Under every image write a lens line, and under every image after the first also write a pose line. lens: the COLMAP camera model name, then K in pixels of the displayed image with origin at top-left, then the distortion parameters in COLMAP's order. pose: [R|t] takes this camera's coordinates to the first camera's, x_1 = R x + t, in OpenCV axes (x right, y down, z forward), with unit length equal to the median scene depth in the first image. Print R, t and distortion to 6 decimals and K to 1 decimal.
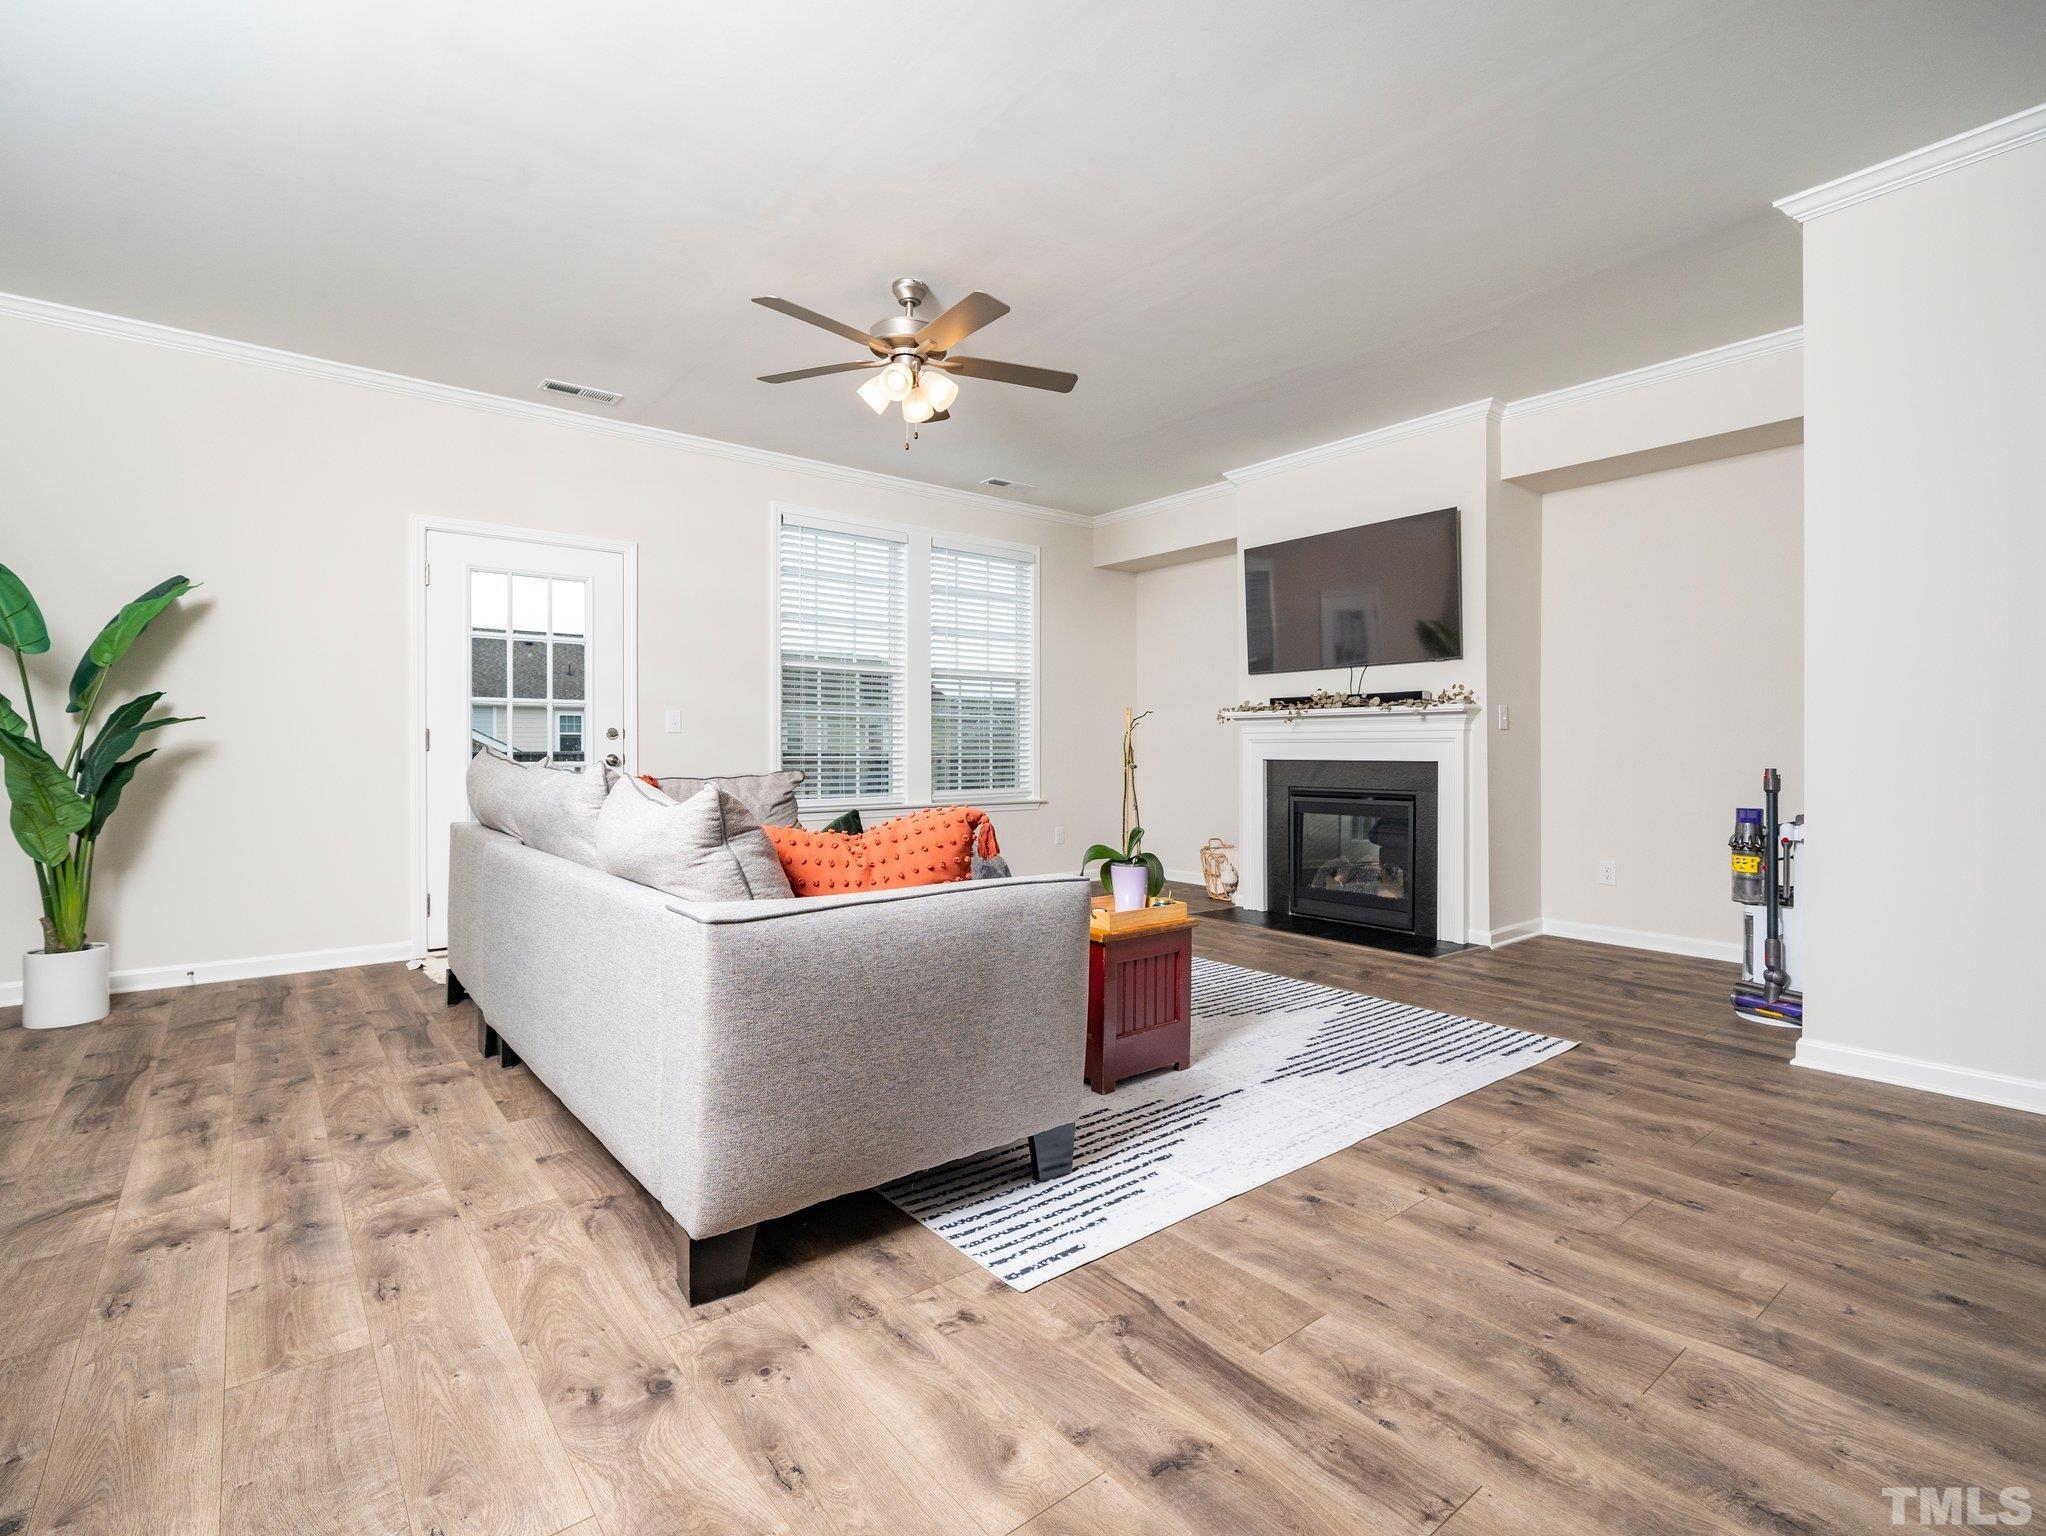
lens RADIAL K [[975.4, 0, 1025.0], [0, 975.4, 763.8], [0, 0, 1]] dist [0.001607, 0.001228]
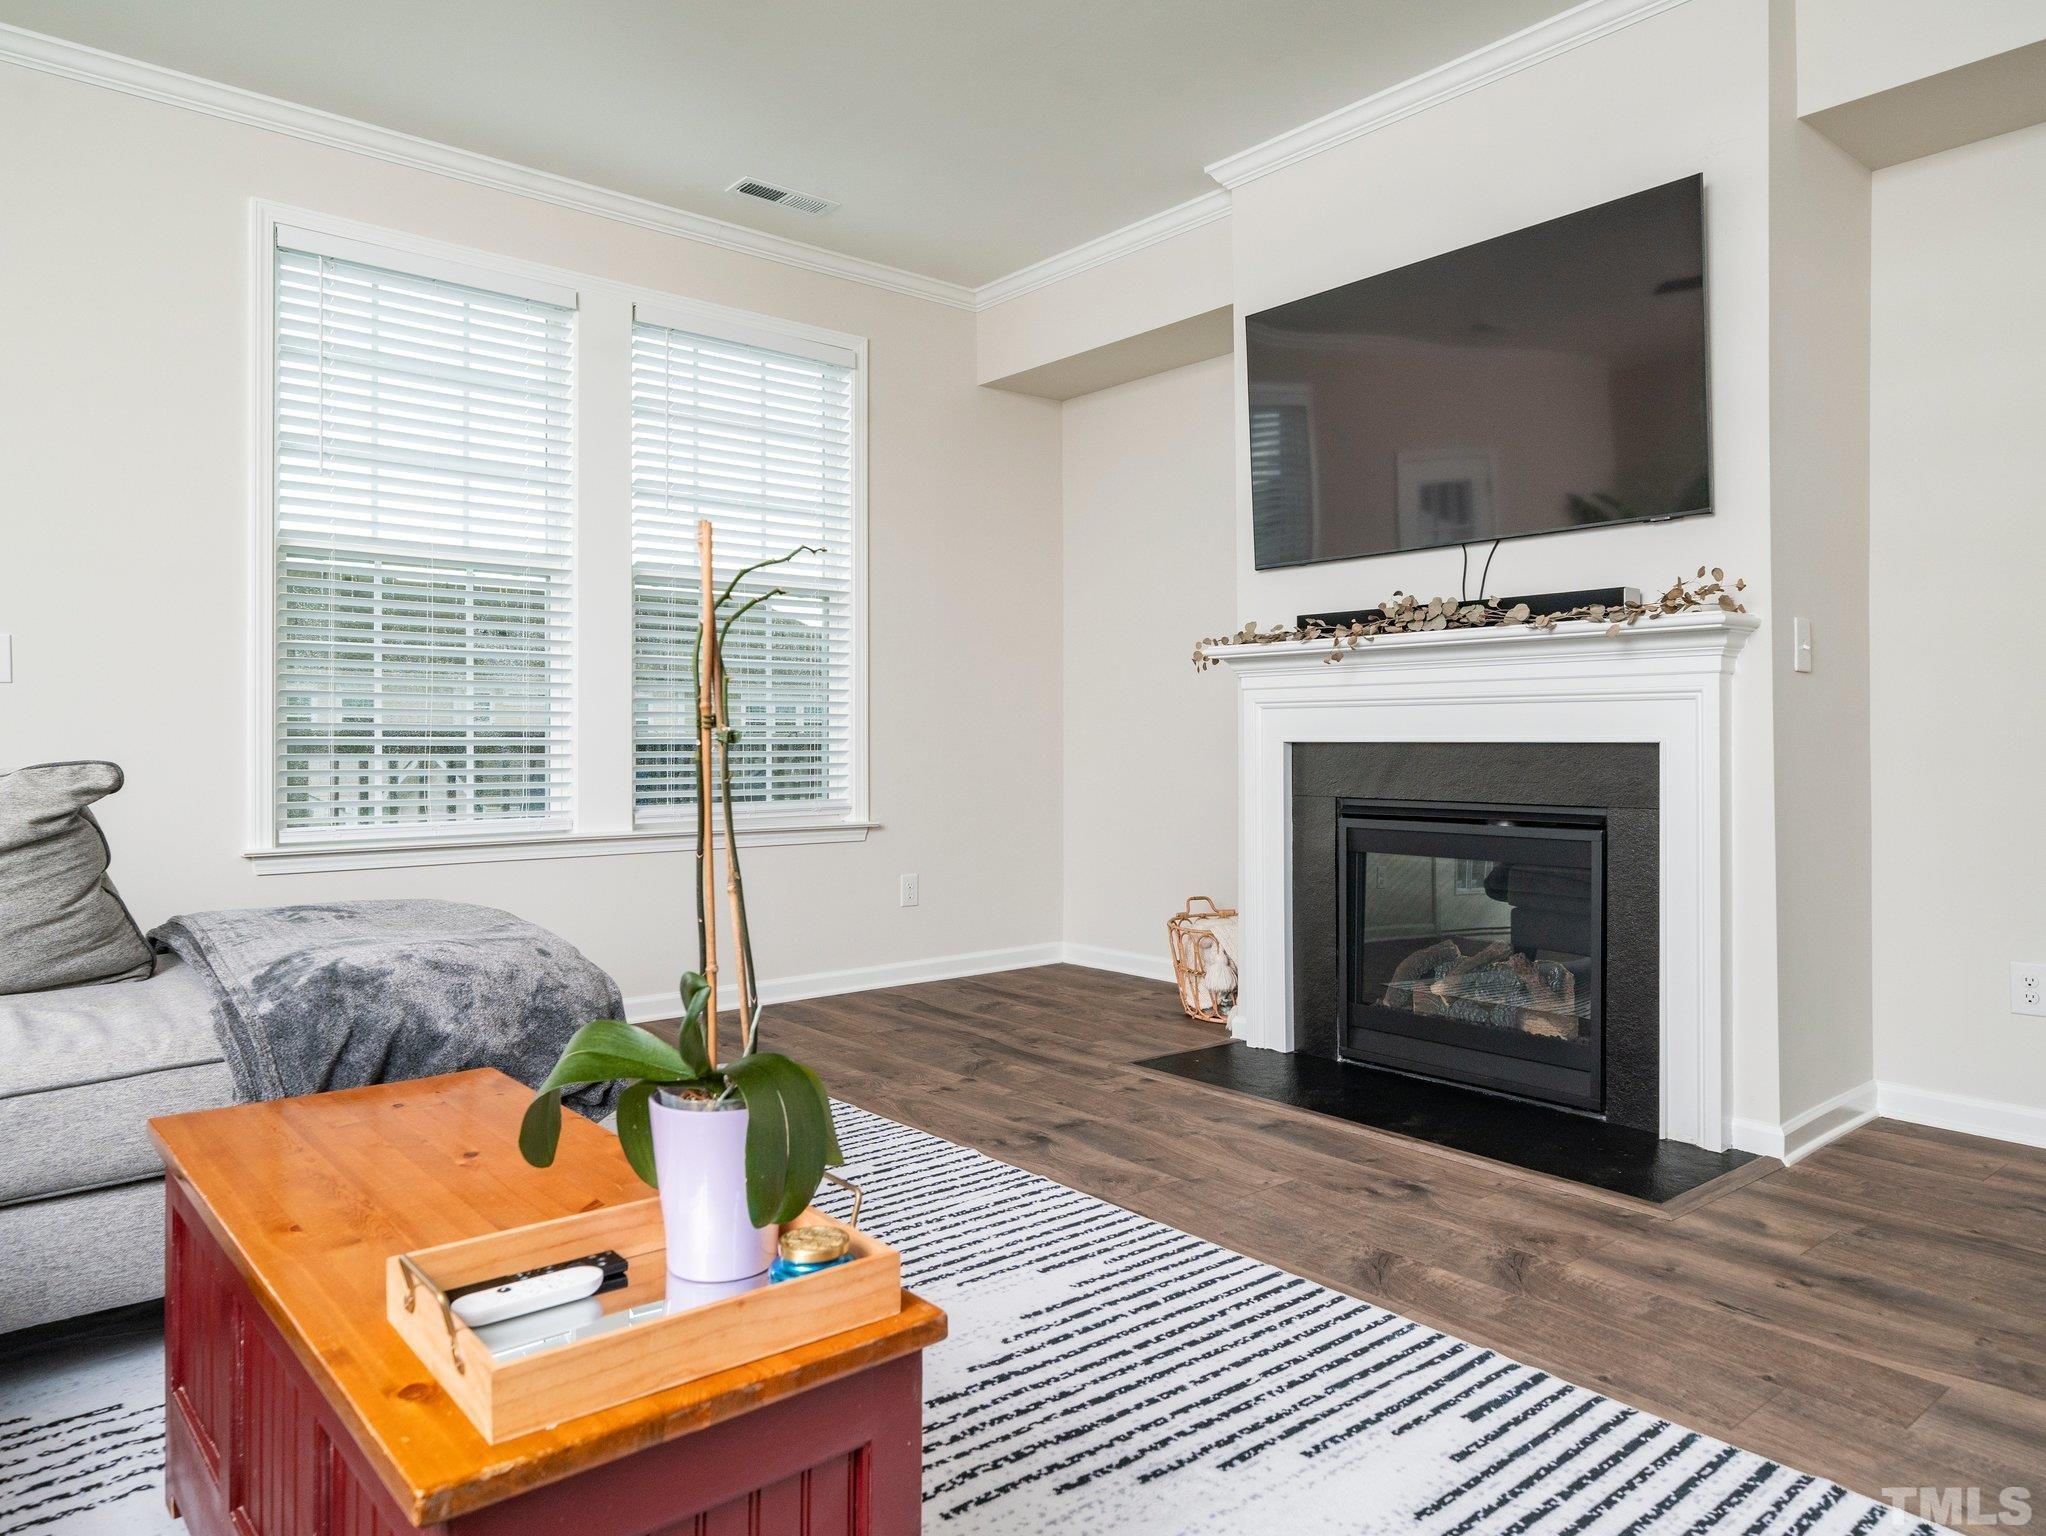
lens RADIAL K [[1355.0, 0, 1027.3], [0, 1355.0, 743.6], [0, 0, 1]] dist [0.000060, 0.005773]
pose [[0.999682, -0.000342, 0.025224, 0.129748], [0.000655, 0.999923, -0.012412, 0.006099], [-0.025218, 0.012425, 0.999605, 0.428423]]
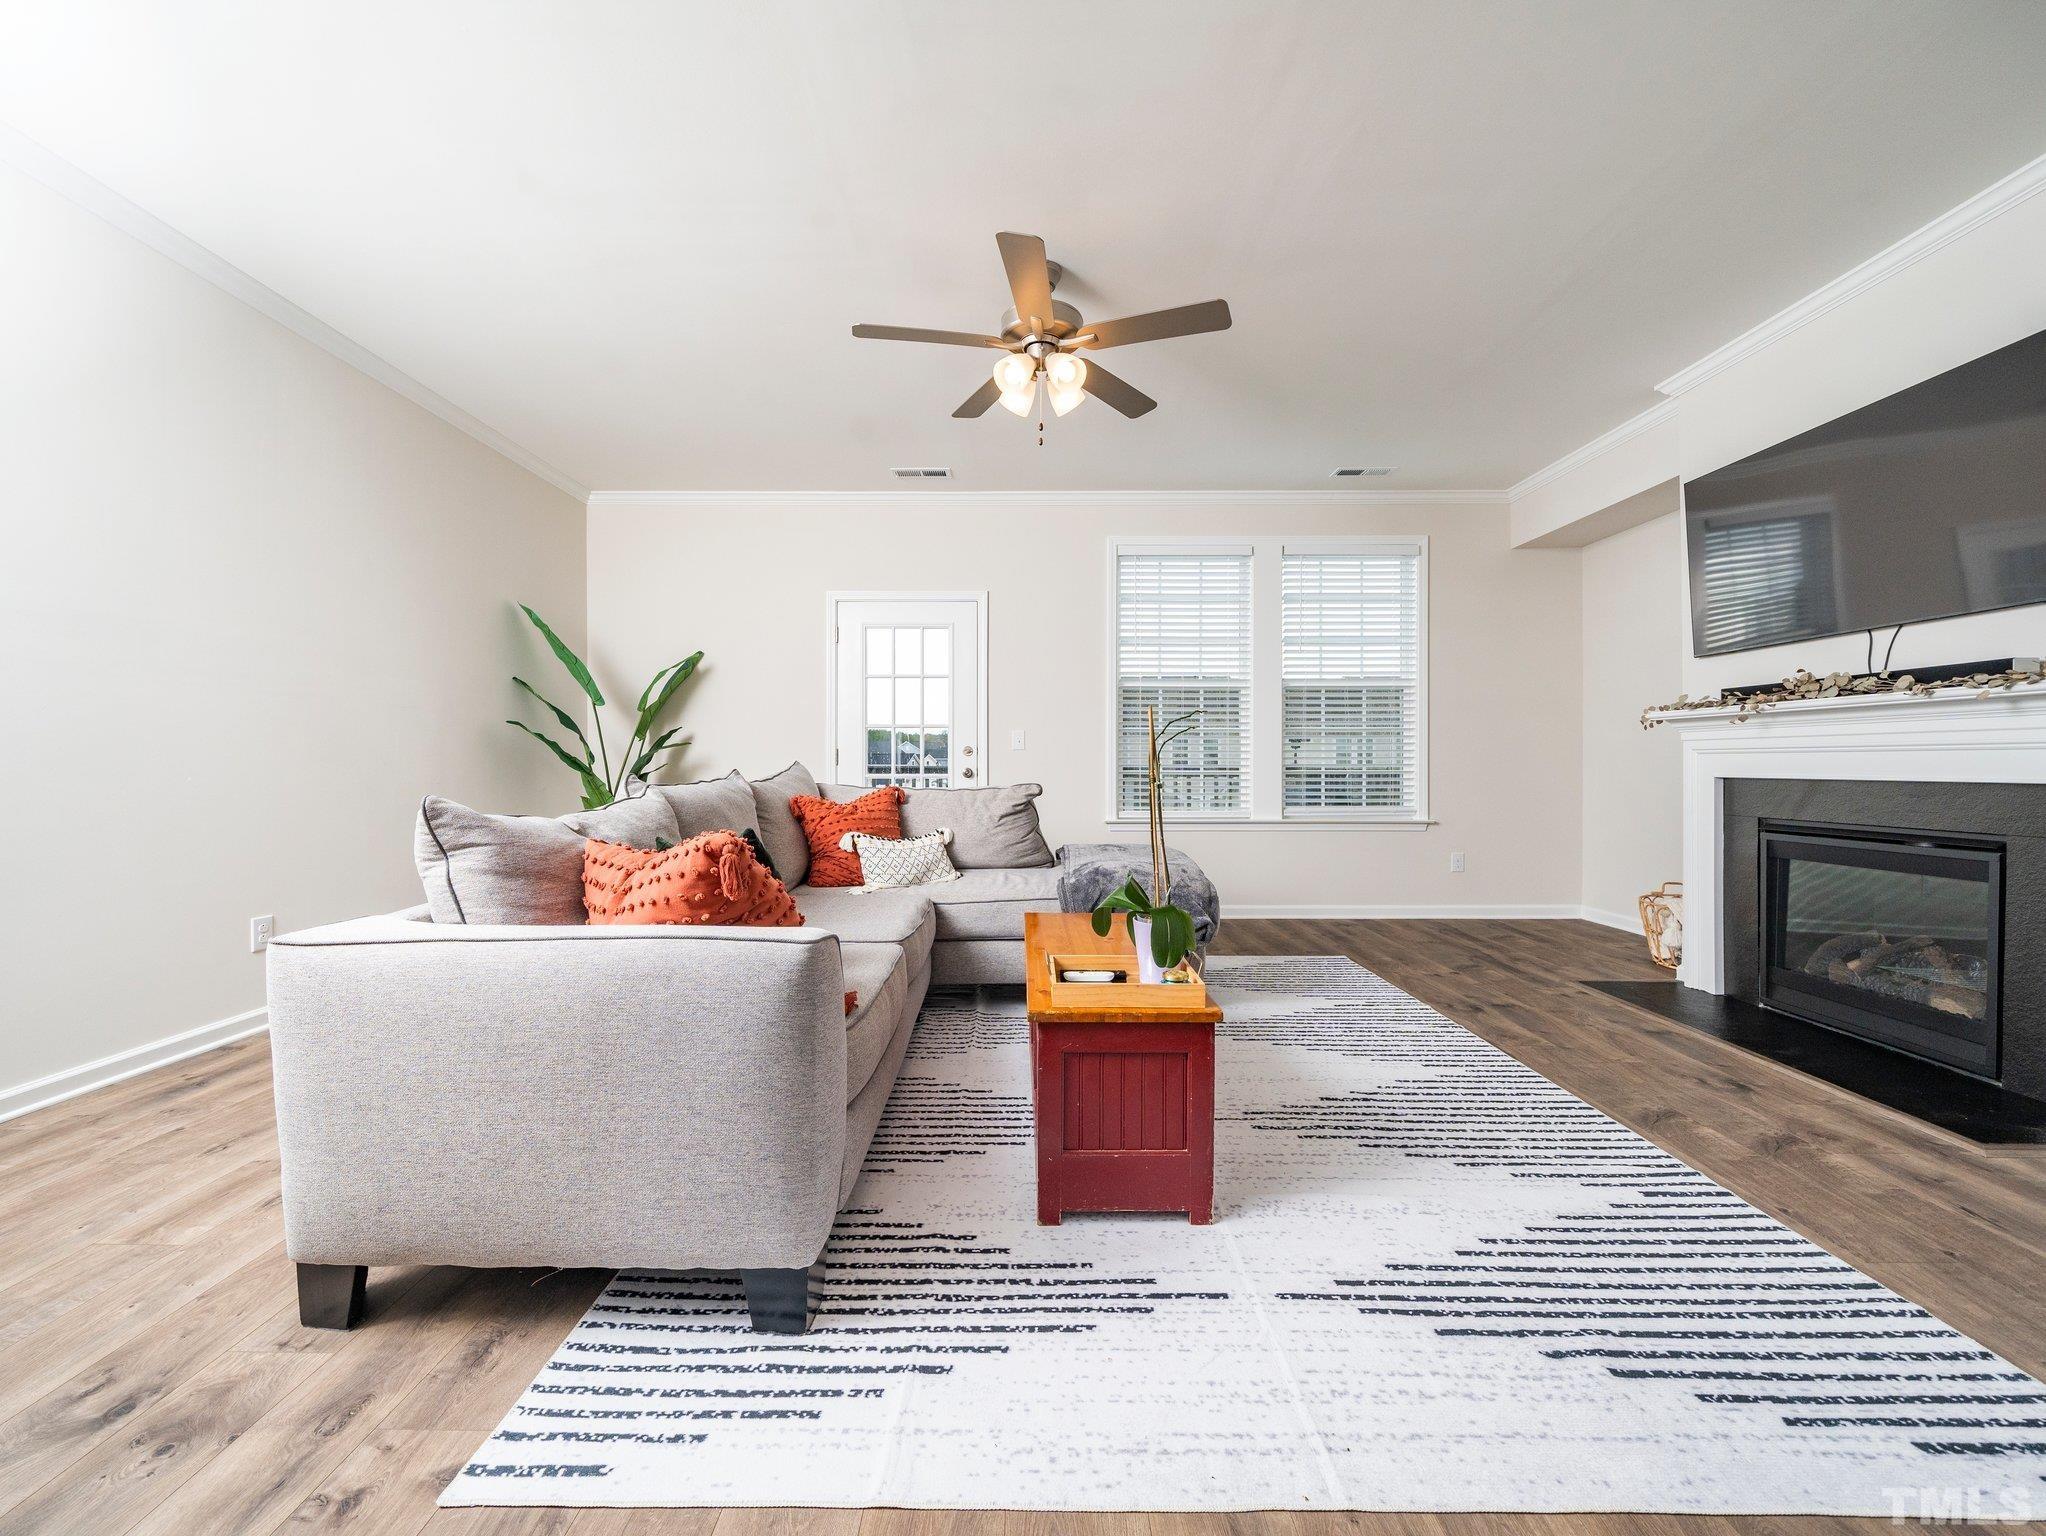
lens RADIAL K [[788.2, 0, 1017.3], [0, 788.2, 769.9], [0, 0, 1]] dist [-0.004907, 0.000334]
pose [[0.774349, 0.003646, -0.632748, 0.282231], [-0.008309, 0.999956, -0.004407, -0.004236], [0.632704, 0.008670, 0.774345, 0.327767]]
